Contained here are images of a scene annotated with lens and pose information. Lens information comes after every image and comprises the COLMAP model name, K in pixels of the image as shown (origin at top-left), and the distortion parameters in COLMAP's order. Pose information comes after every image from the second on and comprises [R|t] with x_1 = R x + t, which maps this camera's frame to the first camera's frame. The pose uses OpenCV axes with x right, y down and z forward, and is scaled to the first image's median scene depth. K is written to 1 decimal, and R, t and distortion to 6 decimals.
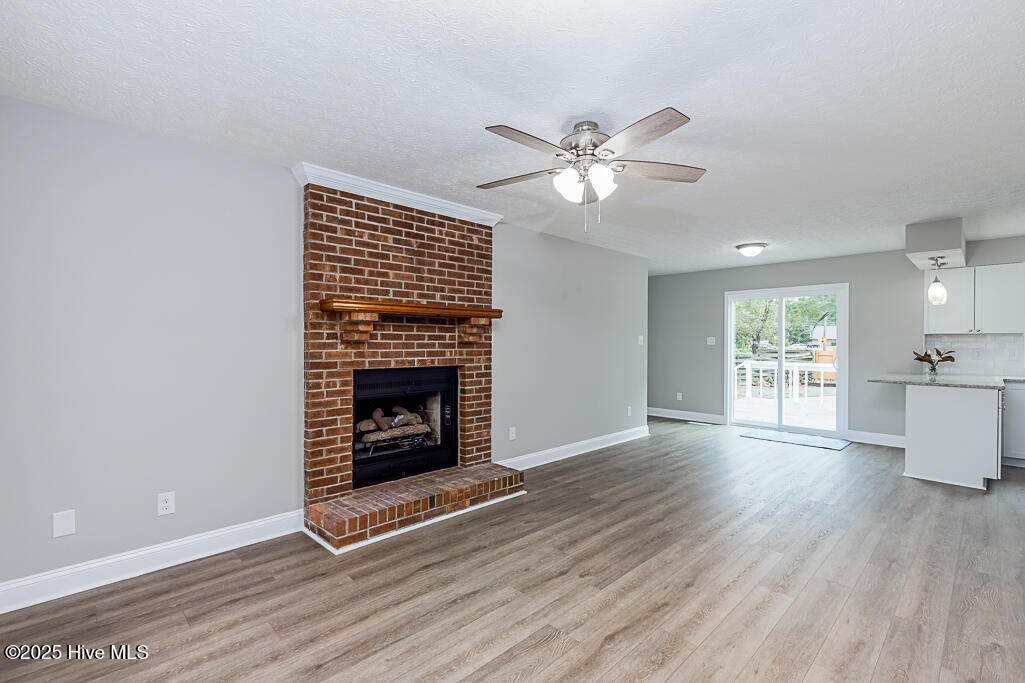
lens RADIAL K [[468.0, 0, 510.2], [0, 468.0, 346.7], [0, 0, 1]] dist [-0.014702, -0.001409]
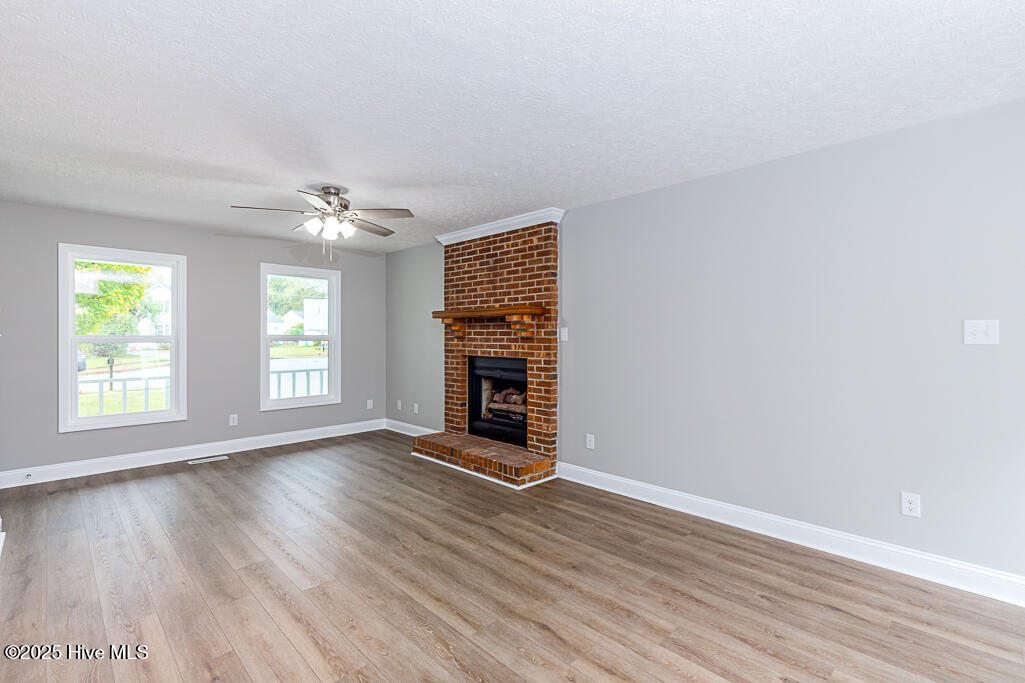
lens RADIAL K [[468.0, 0, 509.7], [0, 468.0, 336.6], [0, 0, 1]] dist [-0.014702, -0.001409]
pose [[-0.005251, 0.002144, -0.999984, 1.072277], [-0.007238, 0.999971, 0.002182, -0.014439], [0.999960, 0.007249, -0.005236, 1.030246]]
